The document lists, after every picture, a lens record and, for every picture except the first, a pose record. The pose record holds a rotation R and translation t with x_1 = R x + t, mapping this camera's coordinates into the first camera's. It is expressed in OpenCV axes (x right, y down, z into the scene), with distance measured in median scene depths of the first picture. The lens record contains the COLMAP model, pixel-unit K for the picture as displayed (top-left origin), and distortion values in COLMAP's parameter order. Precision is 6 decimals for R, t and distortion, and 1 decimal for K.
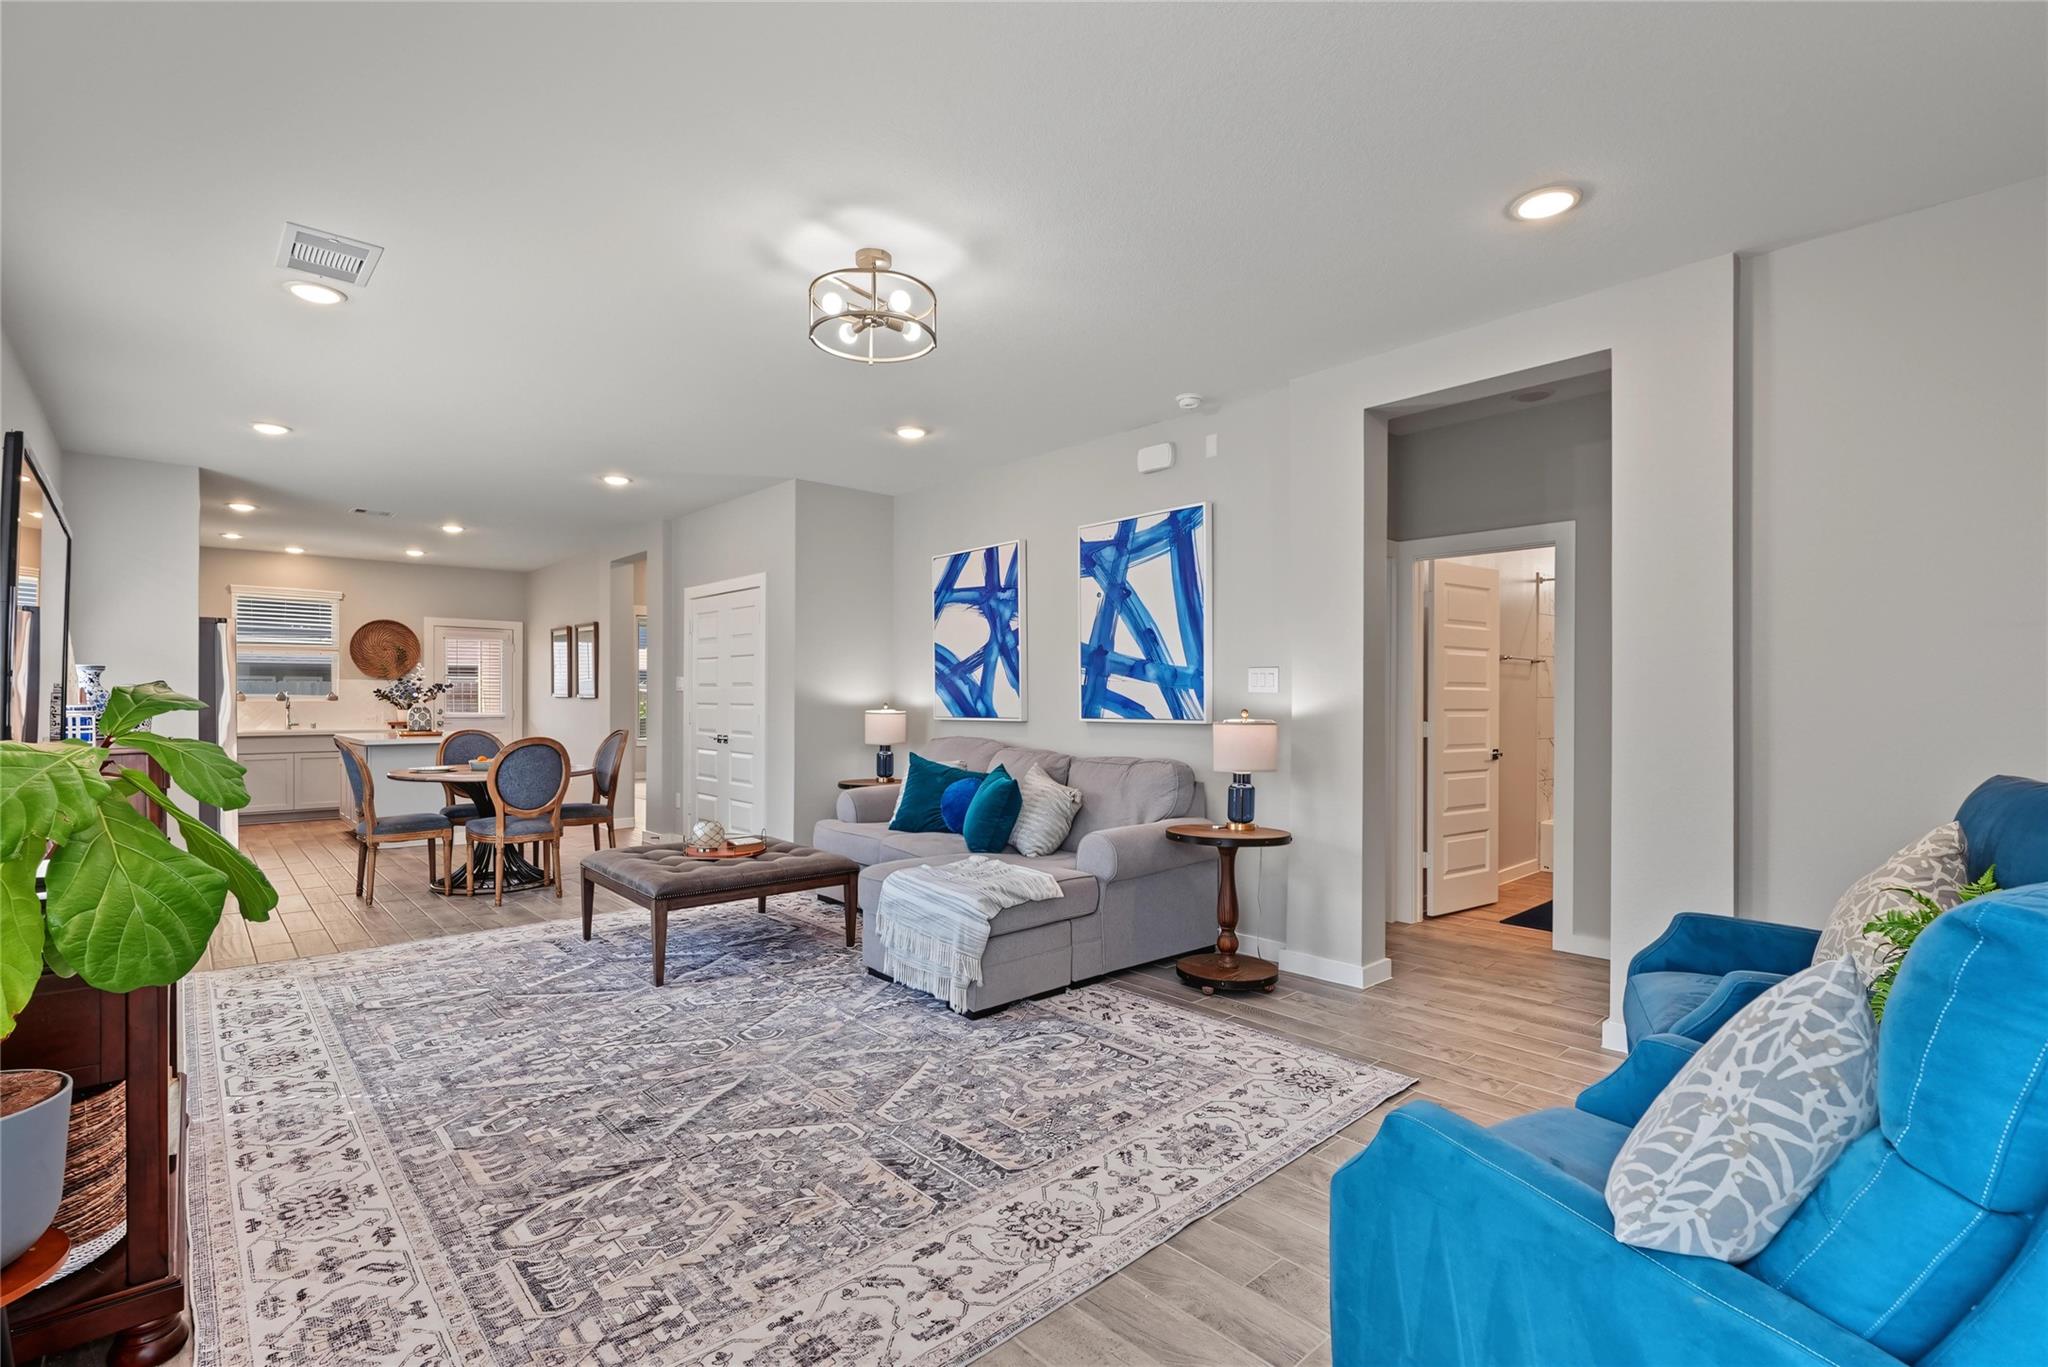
lens RADIAL K [[925.2, 0, 997.8], [0, 925.2, 701.5], [0, 0, 1]] dist [0.000646, -0.000804]
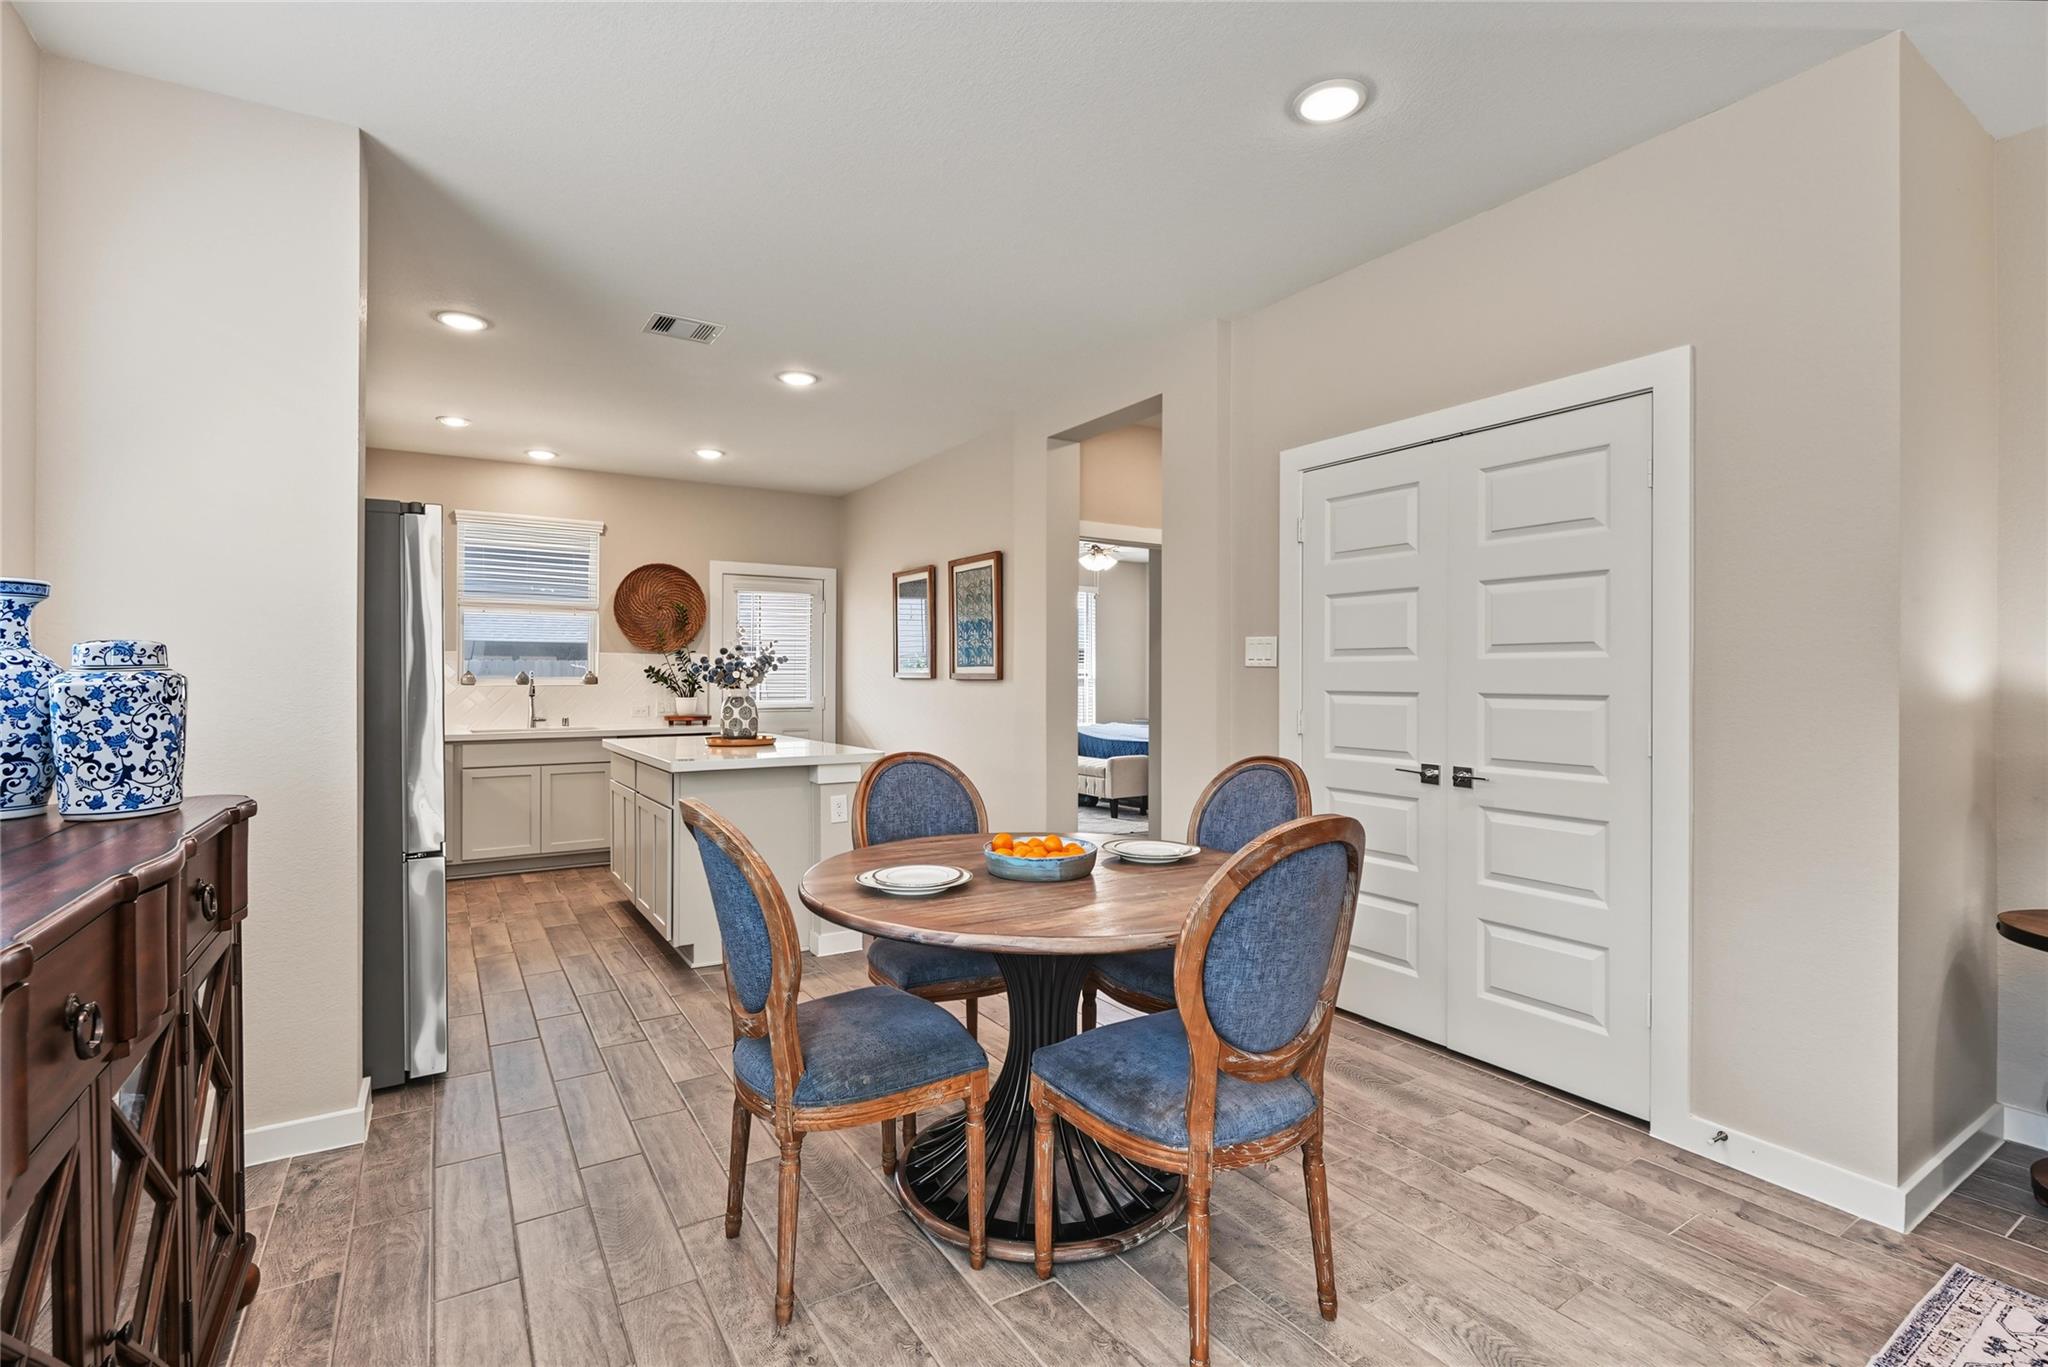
lens RADIAL K [[925.2, 0, 1015.8], [0, 925.2, 678.6], [0, 0, 1]] dist [0.000646, -0.000804]
pose [[0.986505, -0.002398, -0.163711, -0.642557], [0.002011, 0.999995, -0.002528, -0.005268], [0.163716, 0.002164, 0.986505, 0.816888]]
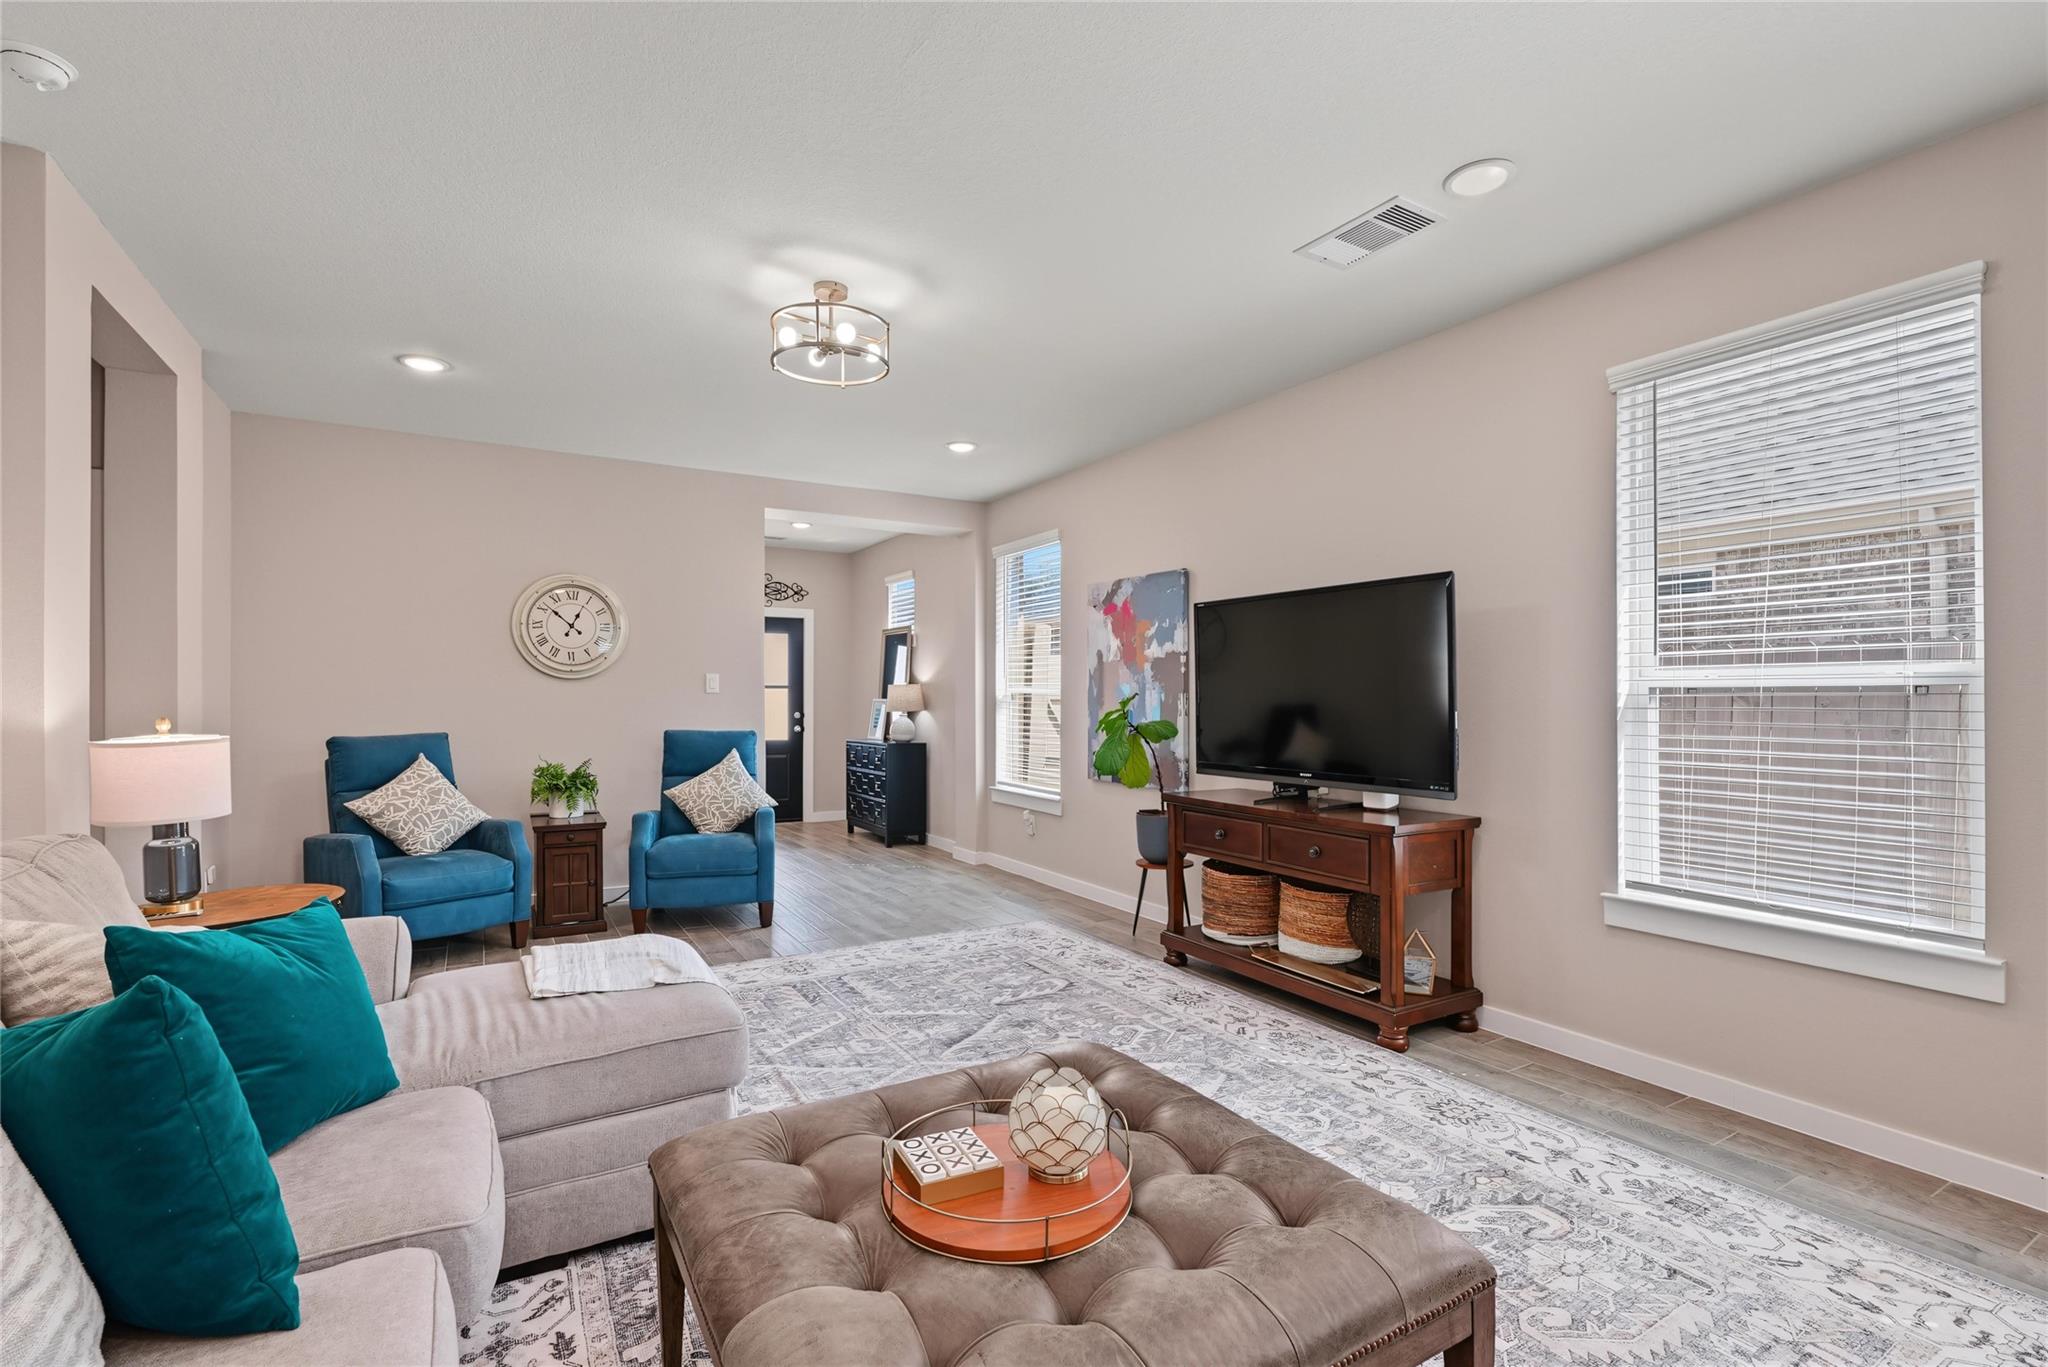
lens RADIAL K [[925.2, 0, 1007.4], [0, 925.2, 681.6], [0, 0, 1]] dist [0.000646, -0.000804]
pose [[-0.980562, 0.002605, 0.196190, -0.360558], [0.000214, 0.999925, -0.012210, -0.009015], [-0.196208, -0.011931, -0.980490, 1.323040]]
